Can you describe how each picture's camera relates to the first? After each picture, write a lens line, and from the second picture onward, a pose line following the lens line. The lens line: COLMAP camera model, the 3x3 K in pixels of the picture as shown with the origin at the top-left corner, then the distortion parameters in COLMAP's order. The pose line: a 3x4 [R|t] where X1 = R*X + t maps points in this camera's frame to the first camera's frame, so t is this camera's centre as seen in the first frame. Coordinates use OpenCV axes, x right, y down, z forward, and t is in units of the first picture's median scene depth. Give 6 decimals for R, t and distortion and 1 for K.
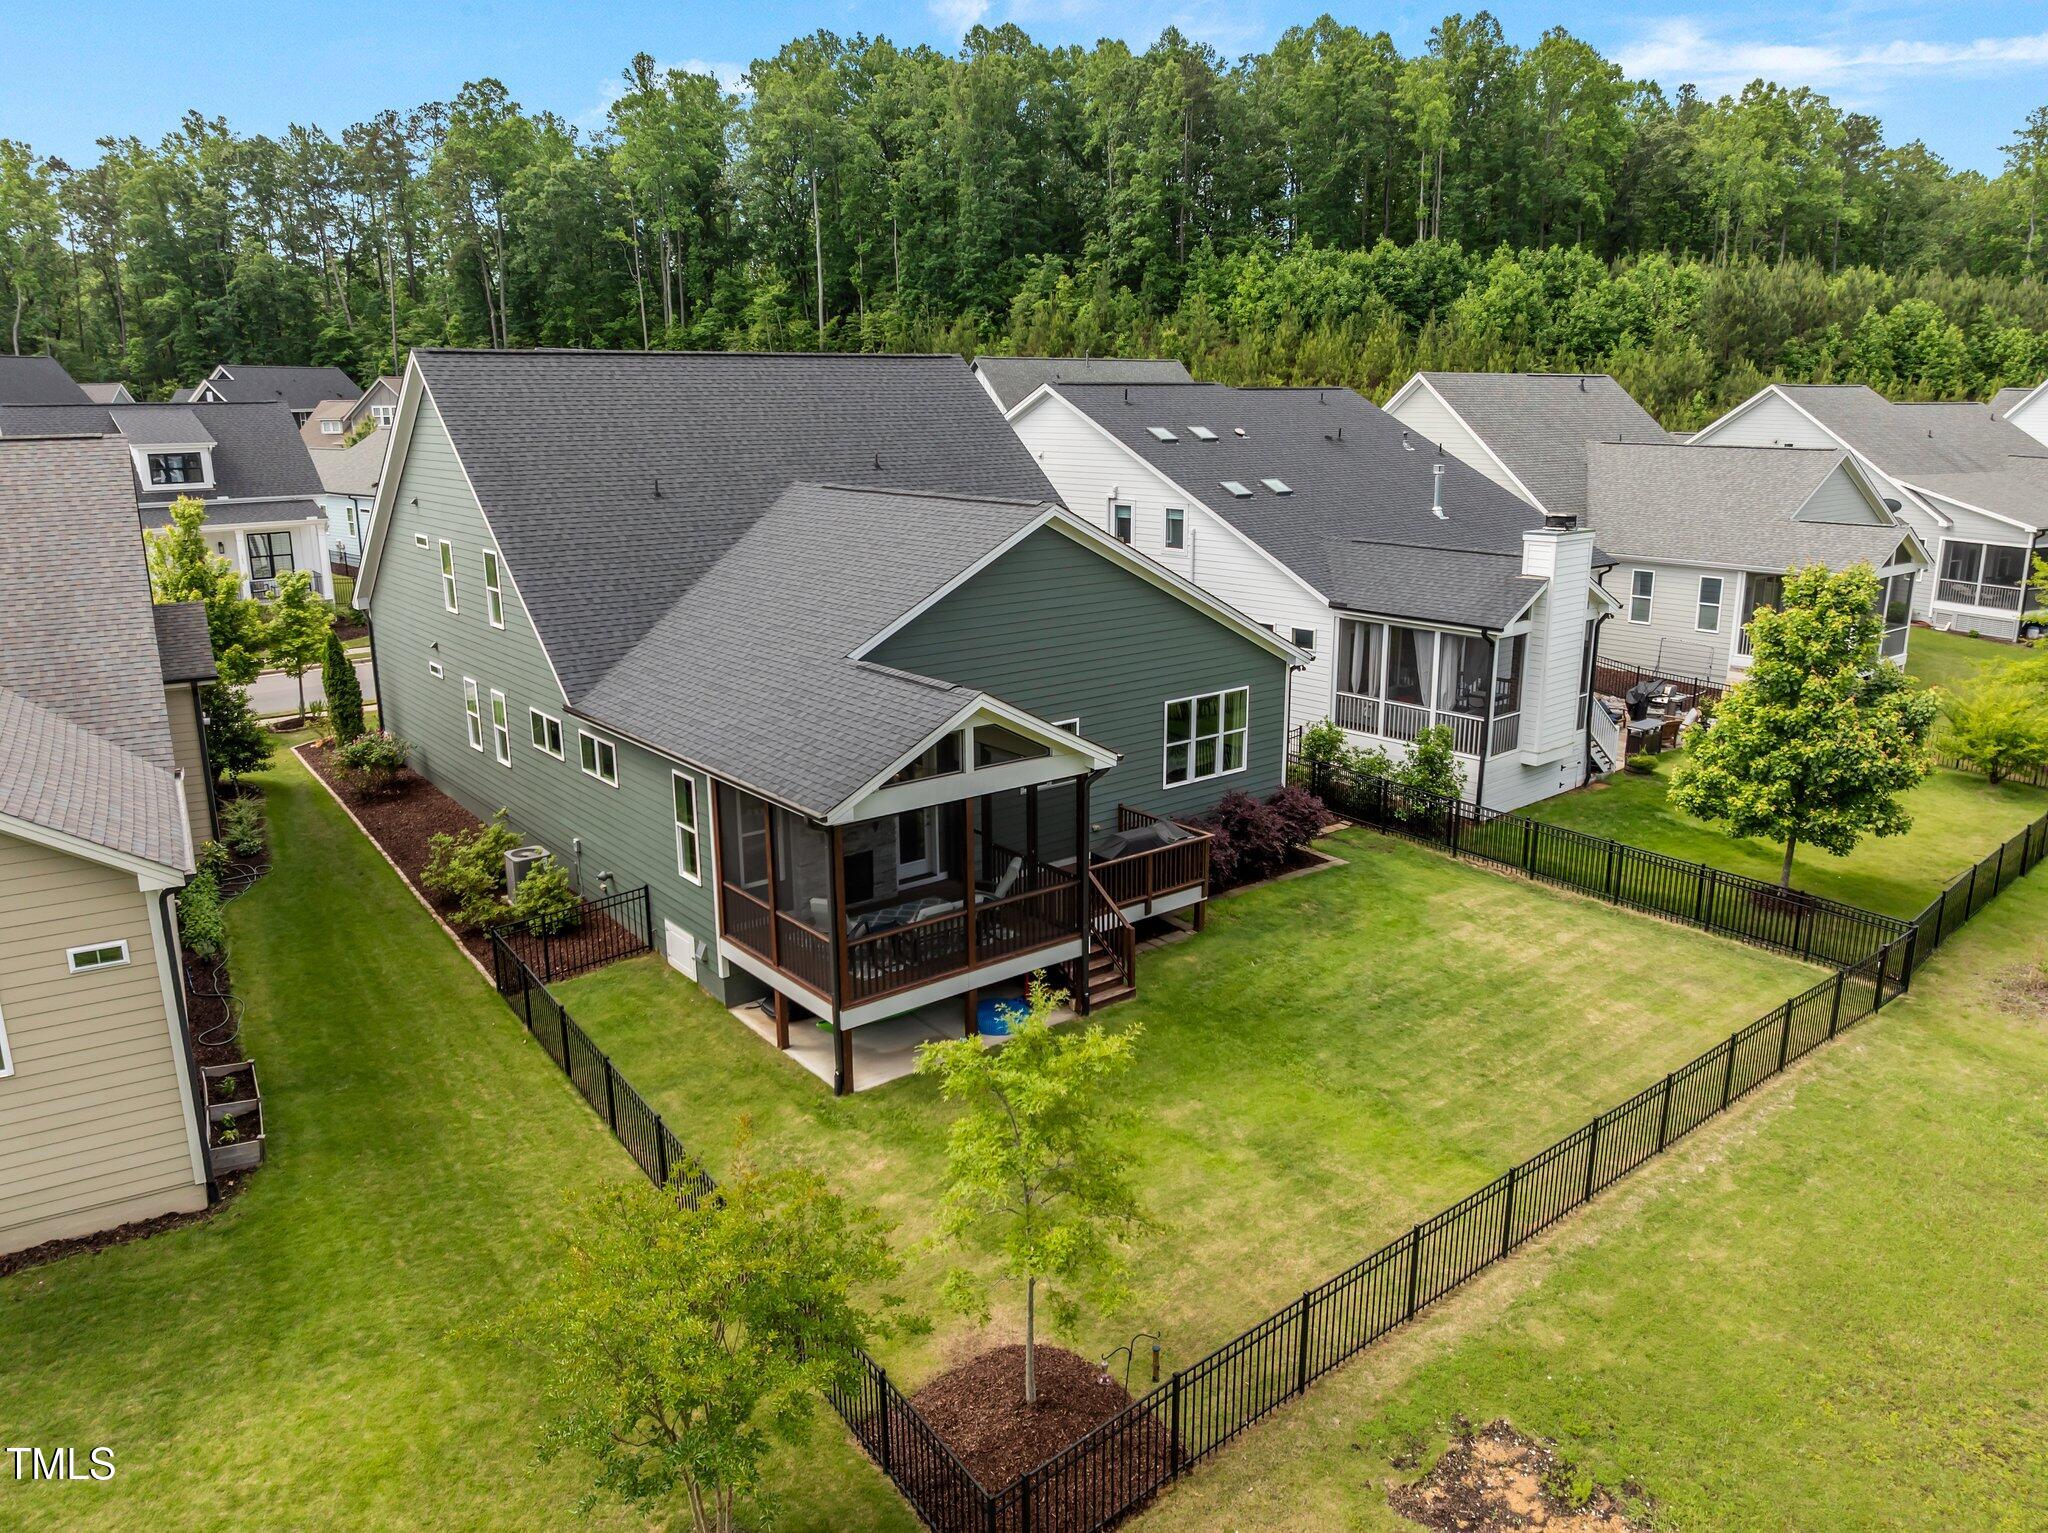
lens RADIAL K [[1434.0, 0, 1032.6], [0, 1434.0, 766.8], [0, 0, 1]] dist [-0.046638, 0.013817]
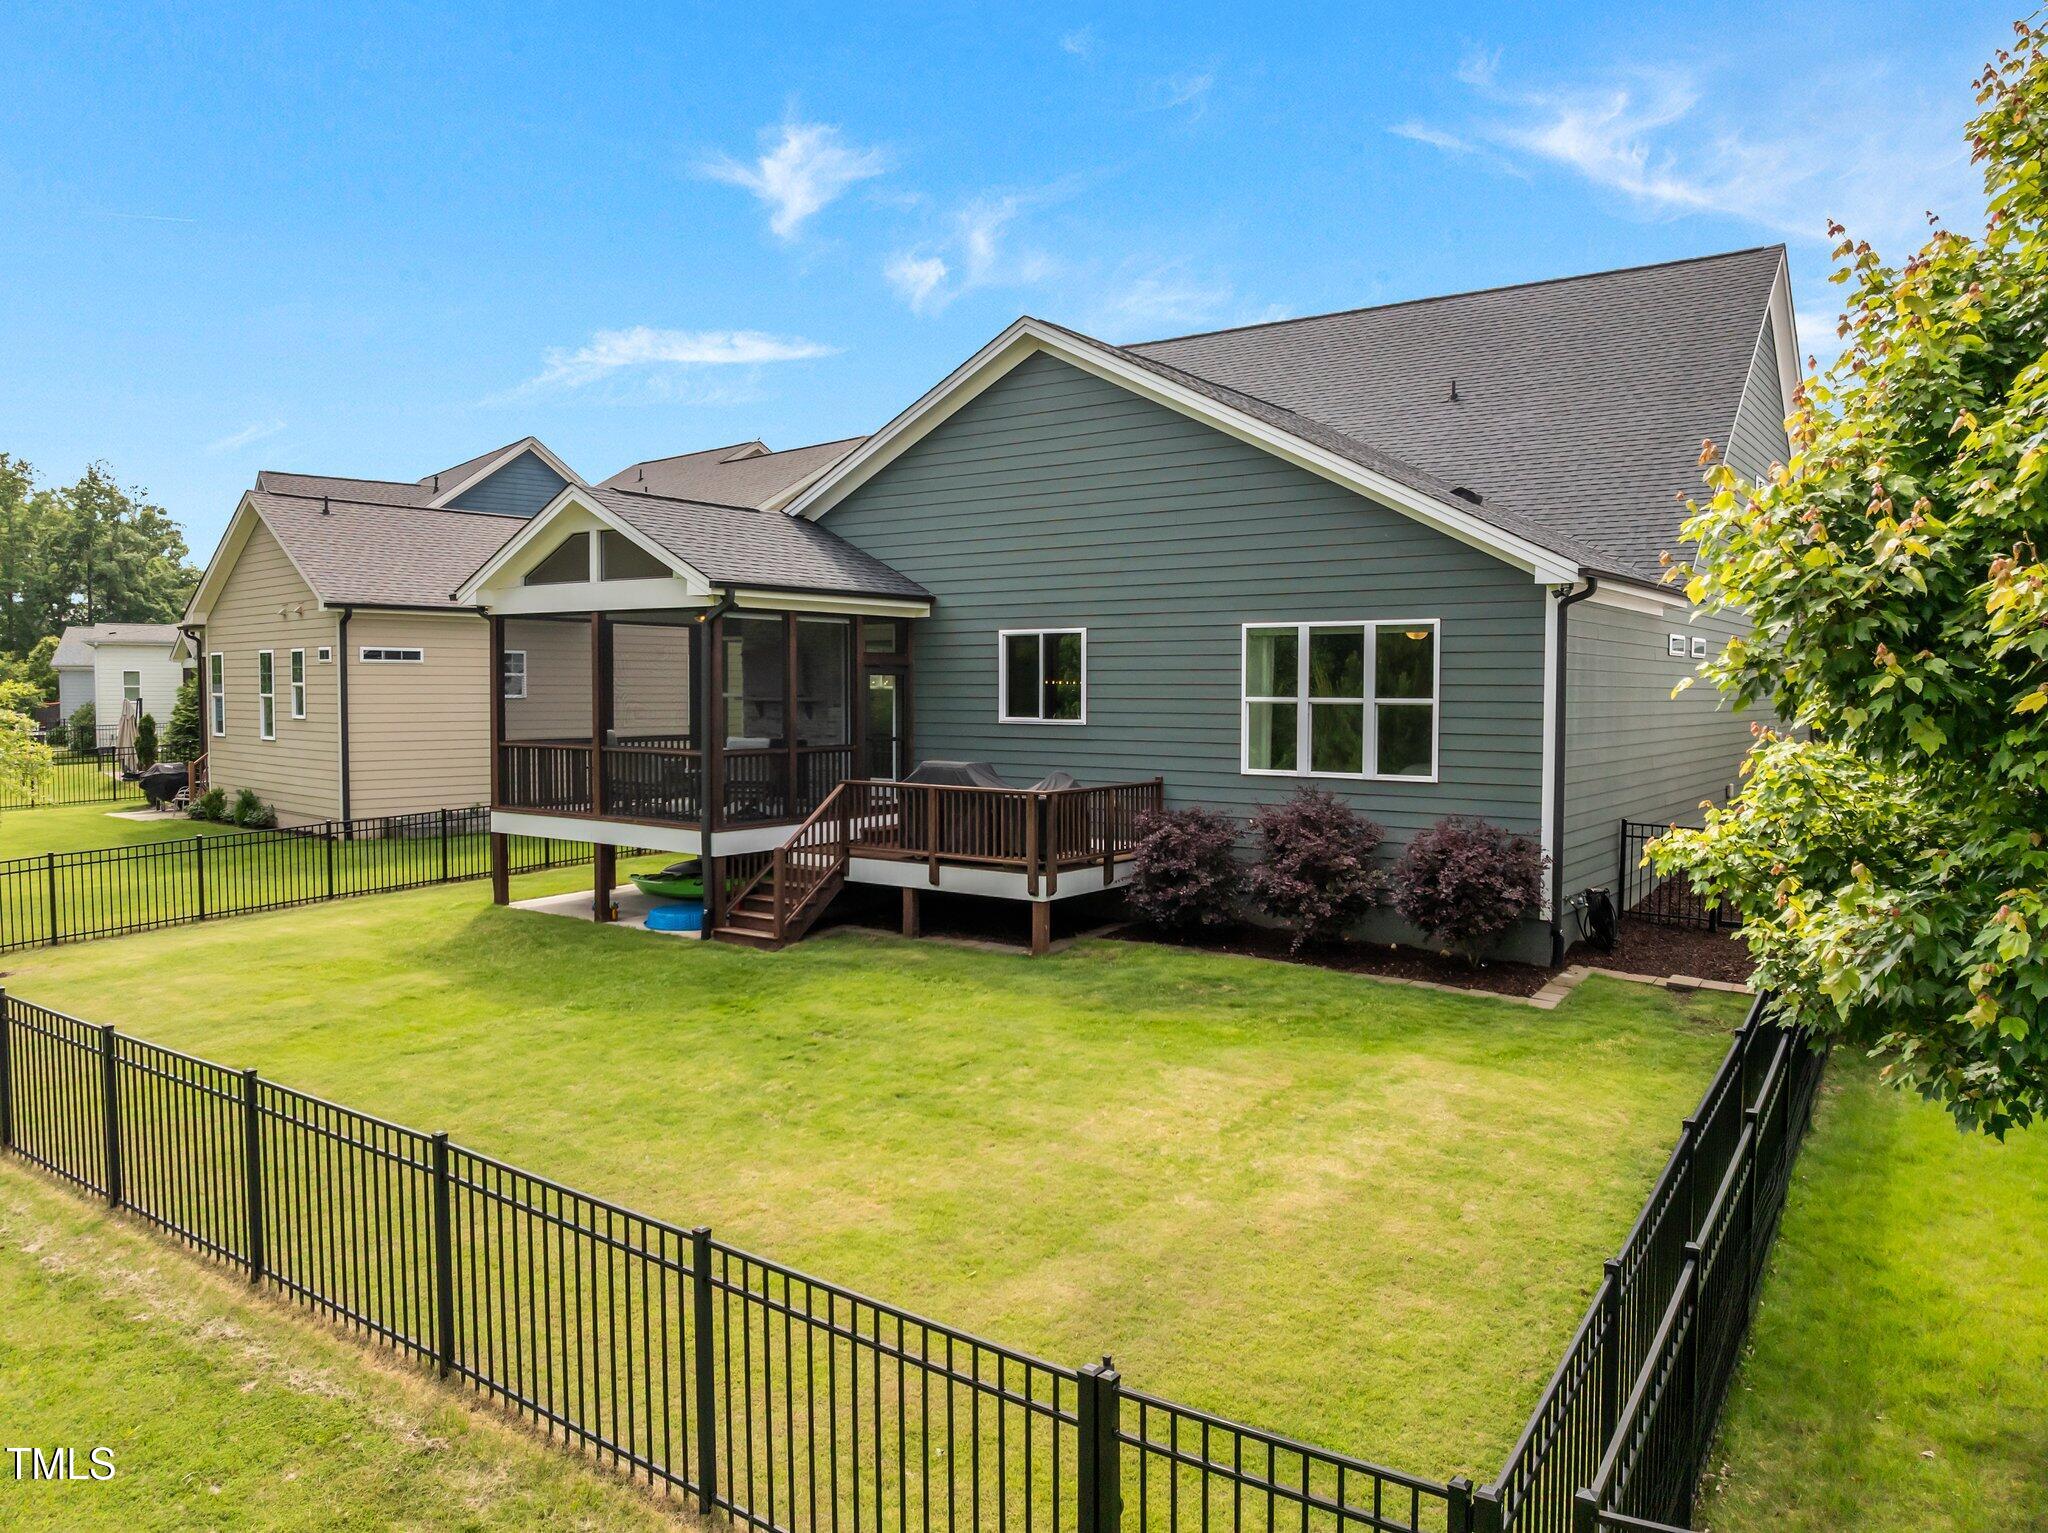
lens RADIAL K [[1441.1, 0, 1034.7], [0, 1441.1, 764.6], [0, 0, 1]] dist [-0.048438, 0.009163]
pose [[0.264288, 0.056658, -0.962778, 0.286414], [-0.248233, 0.968636, -0.011139, 0.017842], [0.931951, 0.241937, 0.270064, 0.334311]]
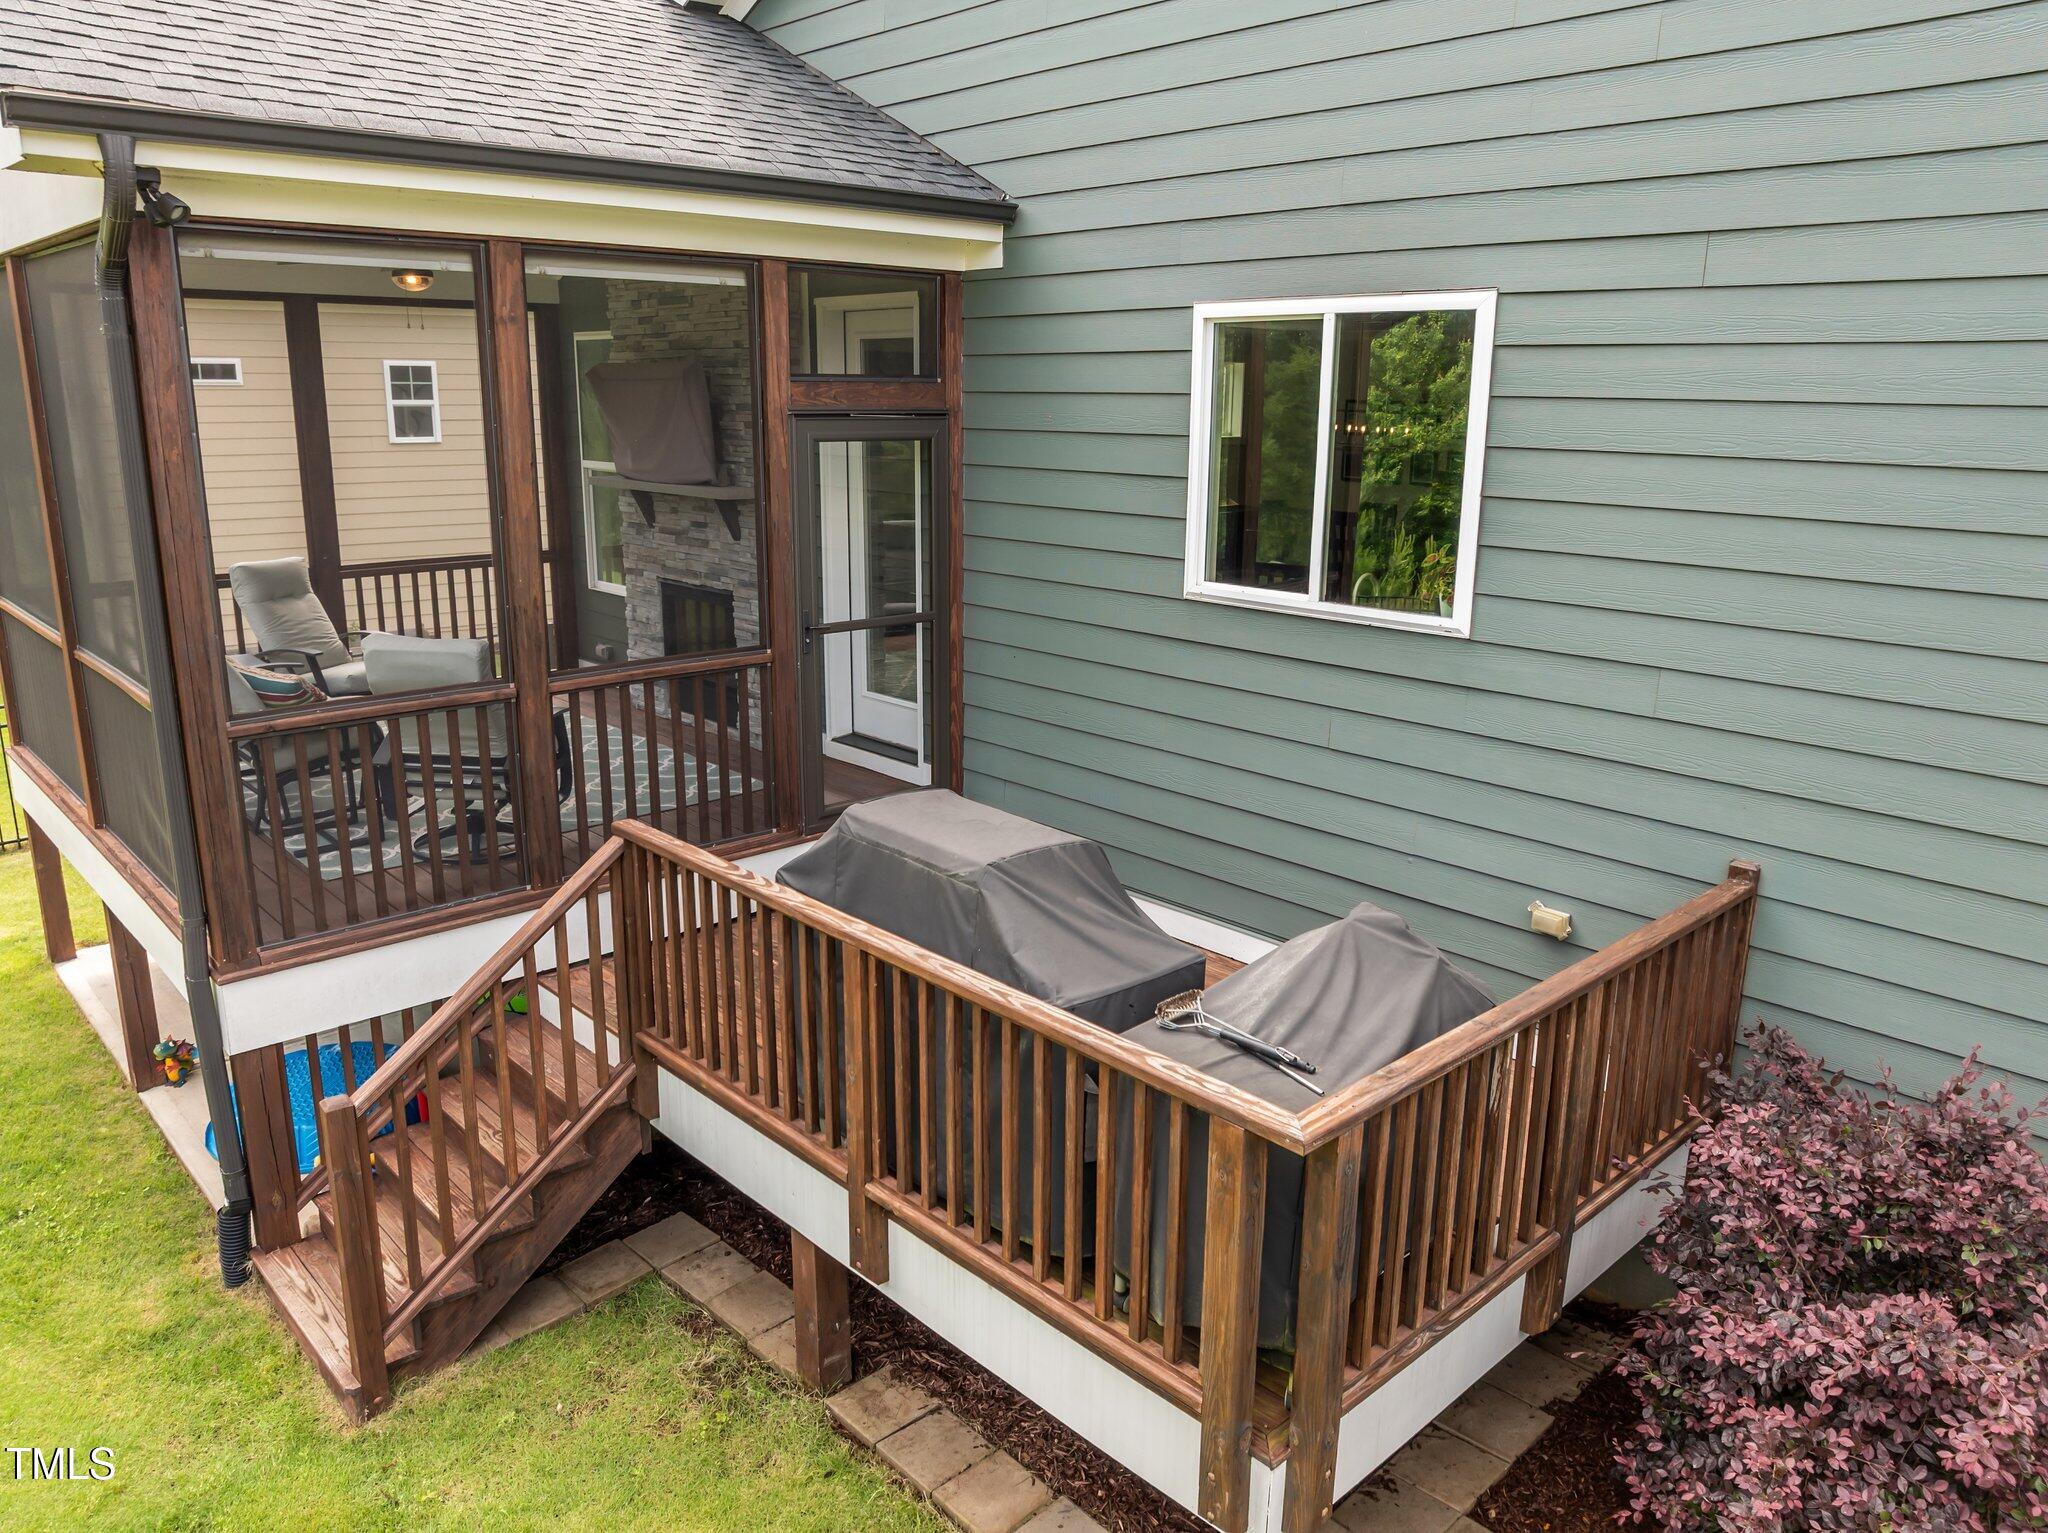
lens RADIAL K [[1452.3, 0, 1024.3], [0, 1452.3, 769.7], [0, 0, 1]] dist [-0.041750, -0.001938]
pose [[0.072851, 0.258051, -0.963381, 0.093973], [-0.261374, 0.937126, 0.231254, -0.001019], [0.962485, 0.234955, 0.135718, 0.384804]]
